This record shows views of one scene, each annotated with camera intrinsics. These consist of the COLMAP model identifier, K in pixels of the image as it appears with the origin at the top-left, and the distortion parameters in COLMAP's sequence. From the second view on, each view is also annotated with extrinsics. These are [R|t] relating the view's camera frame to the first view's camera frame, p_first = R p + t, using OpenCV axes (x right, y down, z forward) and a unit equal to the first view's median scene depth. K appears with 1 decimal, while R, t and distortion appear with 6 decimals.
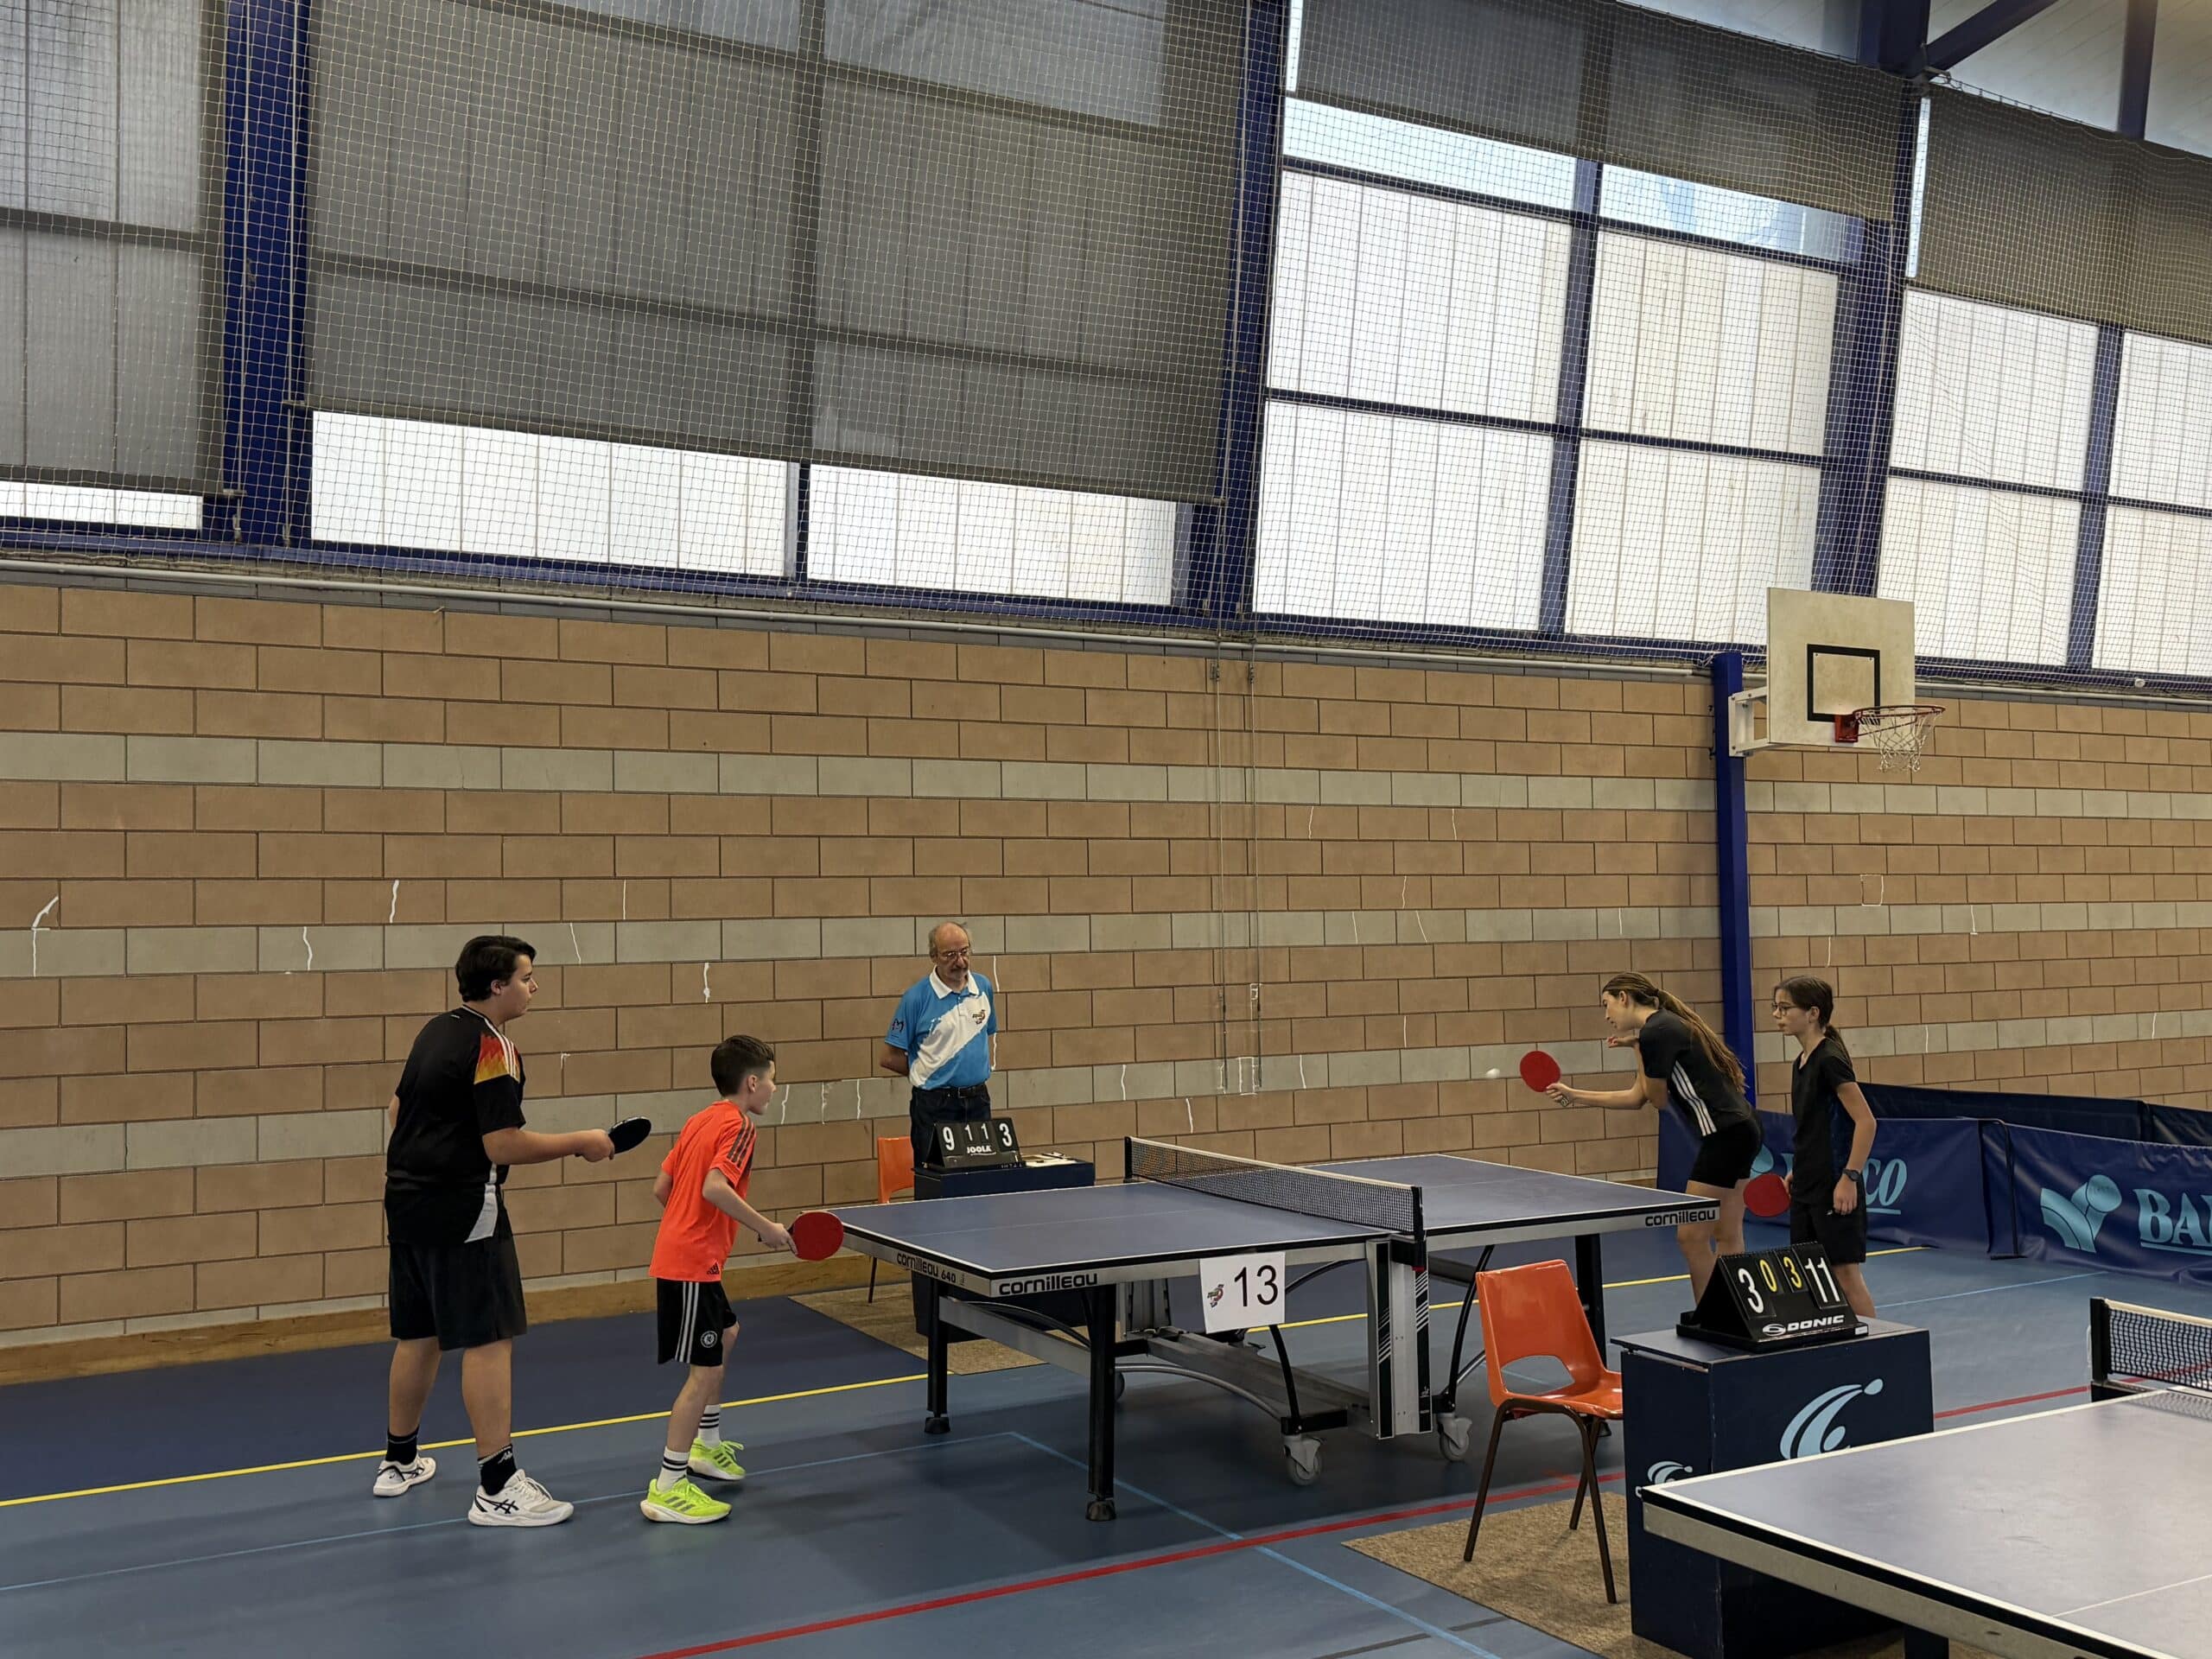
lens RADIAL K [[2030.6, 0, 1111.1], [0, 2030.6, 834.4], [0, 0, 1]] dist [0.088181, -0.018667]
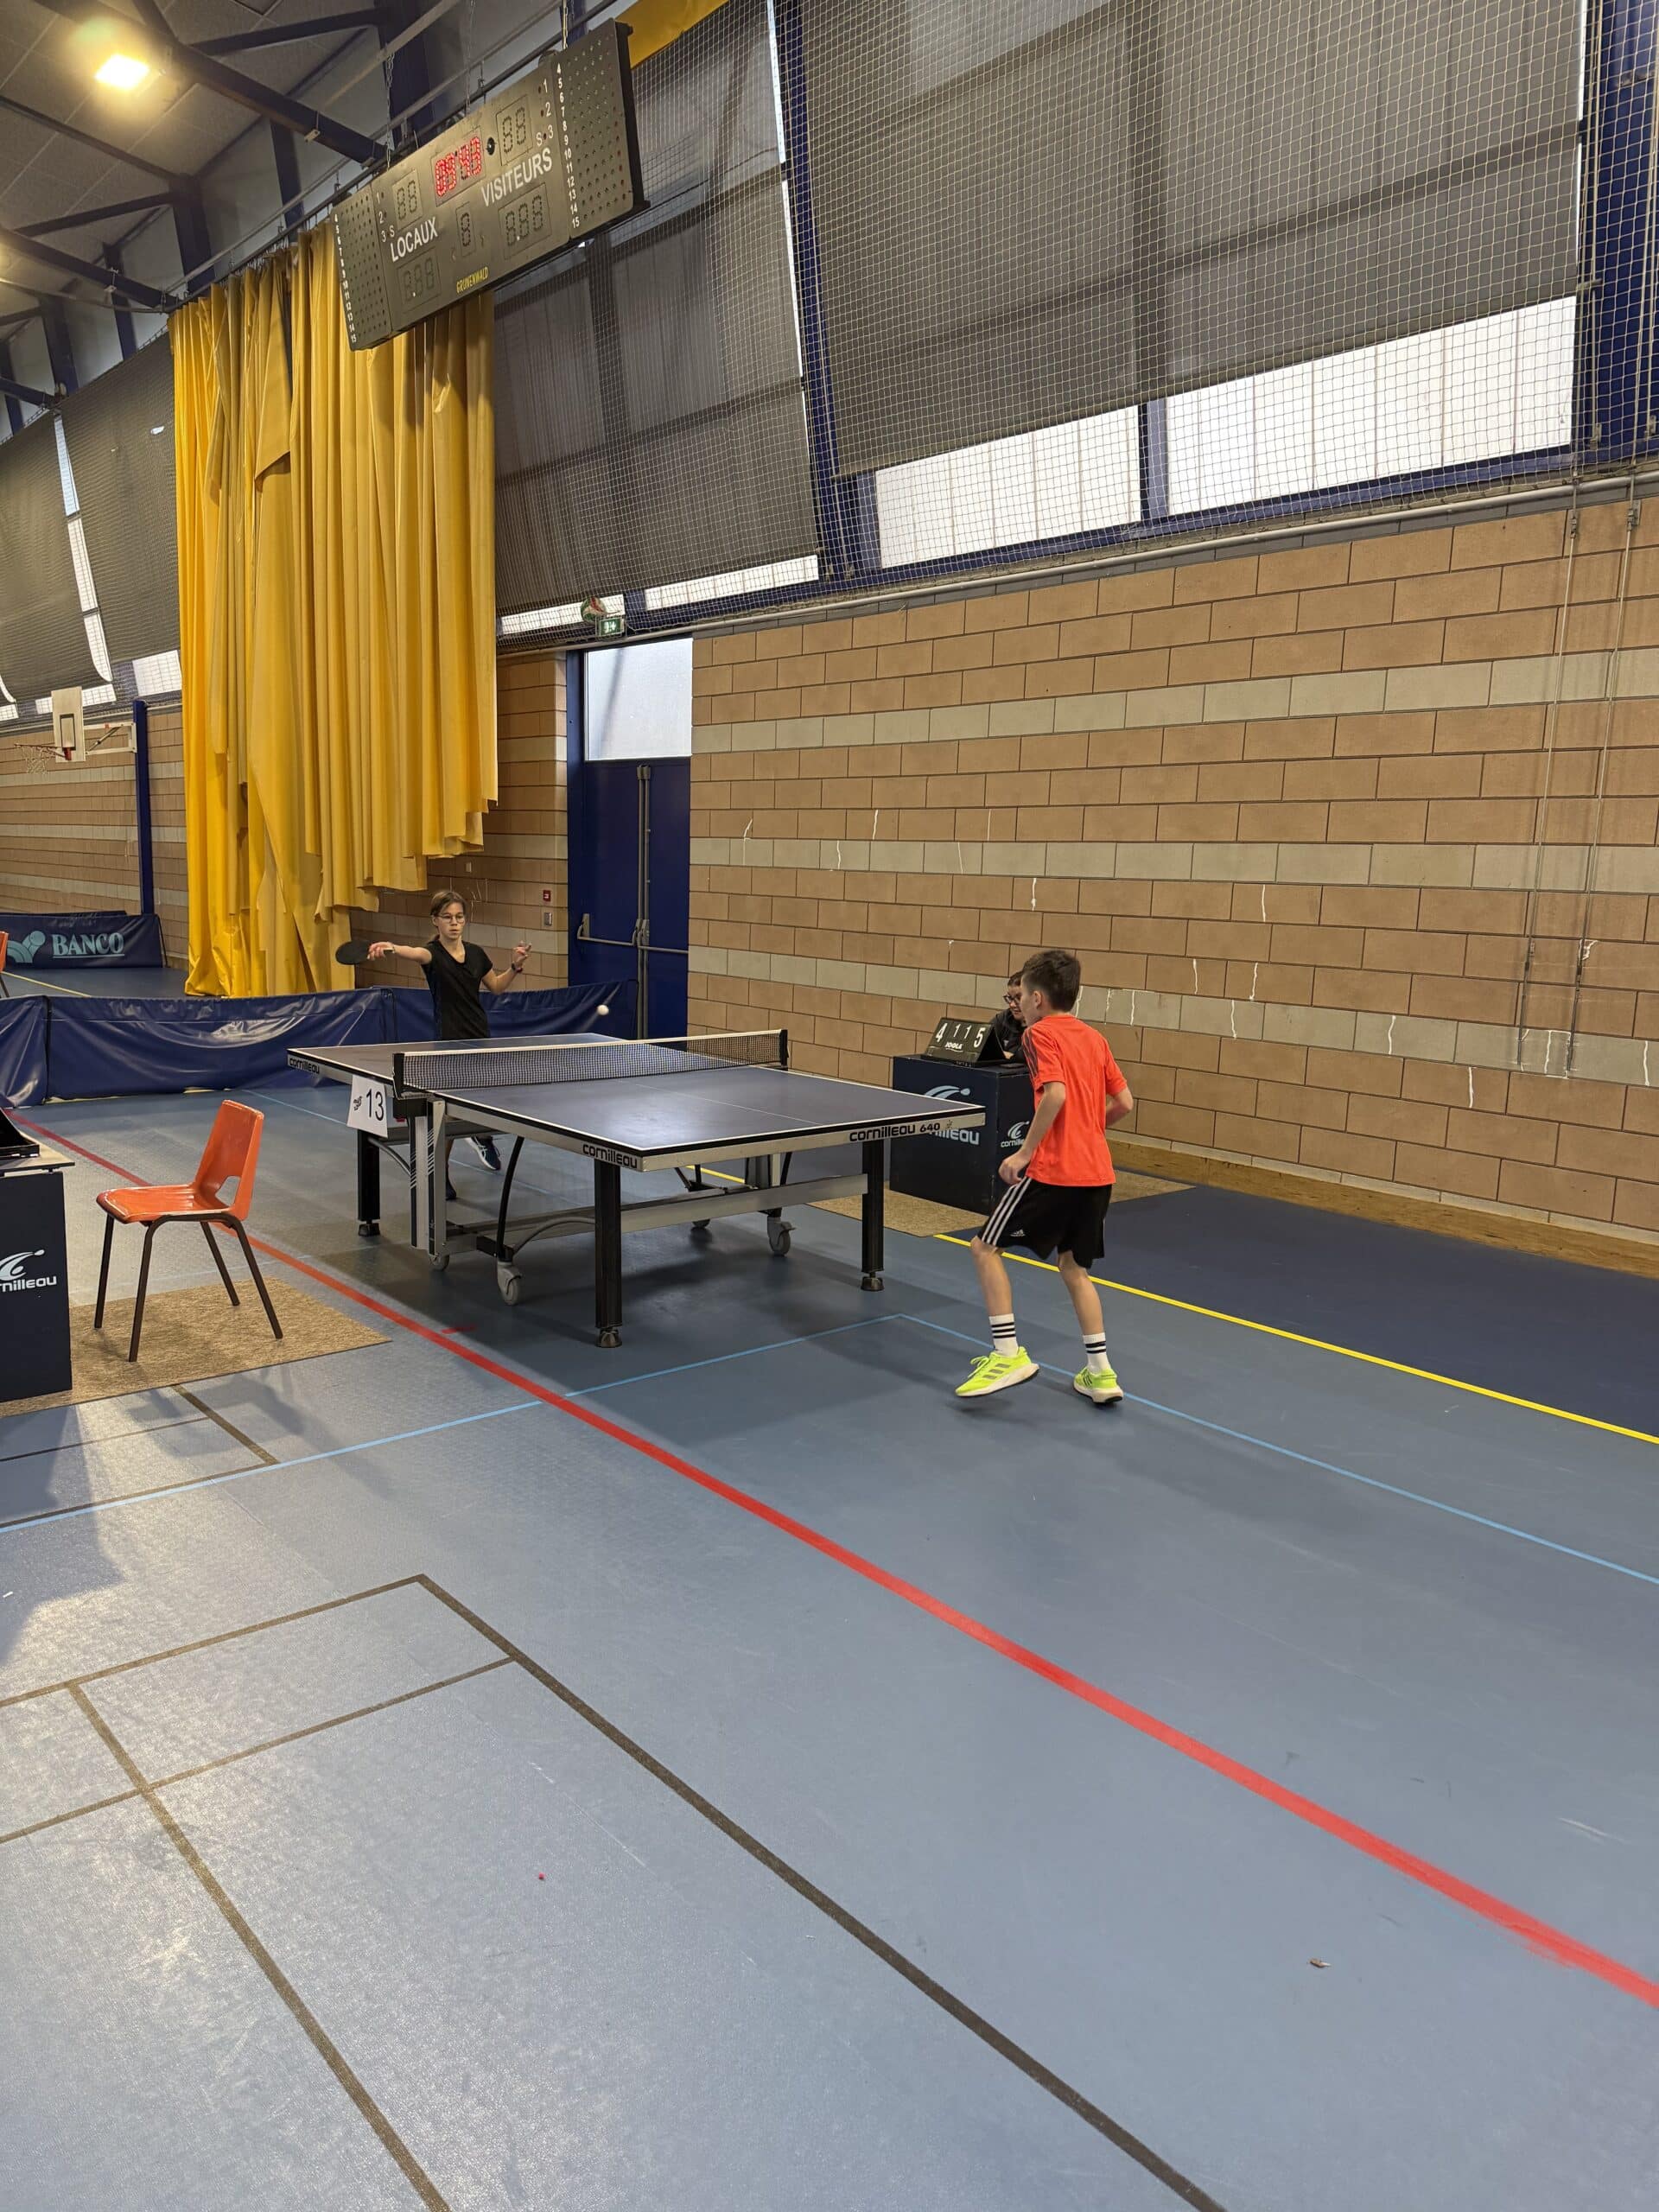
lens RADIAL K [[1553.7, 0, 764.5], [0, 1553.7, 1127.7], [0, 0, 1]] dist [0.034102, -0.037779]
pose [[0.178005, 0.188821, -0.965744, 0.658418], [0.017776, 0.980640, 0.195010, 0.023951], [0.983869, -0.051880, 0.171203, 0.636716]]
